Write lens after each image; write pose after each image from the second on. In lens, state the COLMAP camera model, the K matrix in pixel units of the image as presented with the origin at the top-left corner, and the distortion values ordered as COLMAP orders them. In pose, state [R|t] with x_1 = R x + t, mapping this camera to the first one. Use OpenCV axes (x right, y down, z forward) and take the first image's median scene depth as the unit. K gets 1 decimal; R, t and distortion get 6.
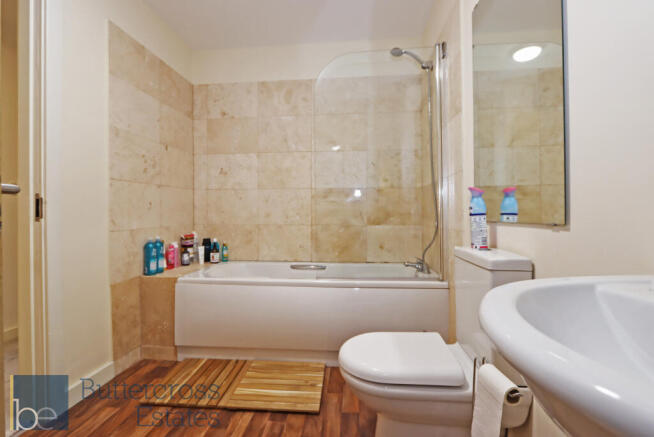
lens RADIAL K [[308.6, 0, 331.7], [0, 308.6, 216.3], [0, 0, 1]] dist [-0.000705, -0.000144]
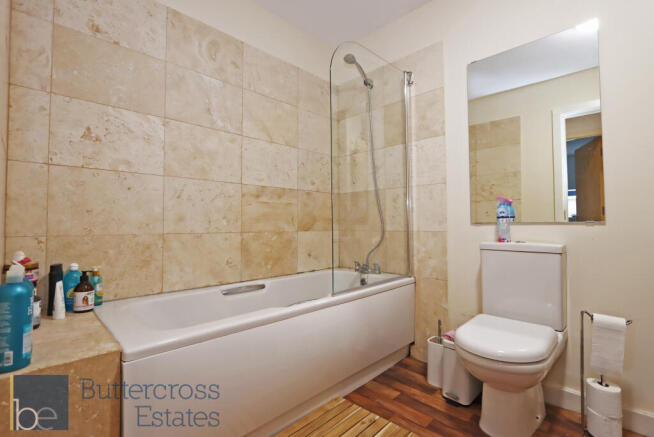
lens RADIAL K [[308.6, 0, 329.8], [0, 308.6, 216.5], [0, 0, 1]] dist [-0.000705, -0.000144]
pose [[0.628196, 0.020652, 0.777781, -0.514565], [0.005408, 0.999508, -0.030907, 0.013689], [-0.778036, 0.023622, 0.627775, 0.359621]]
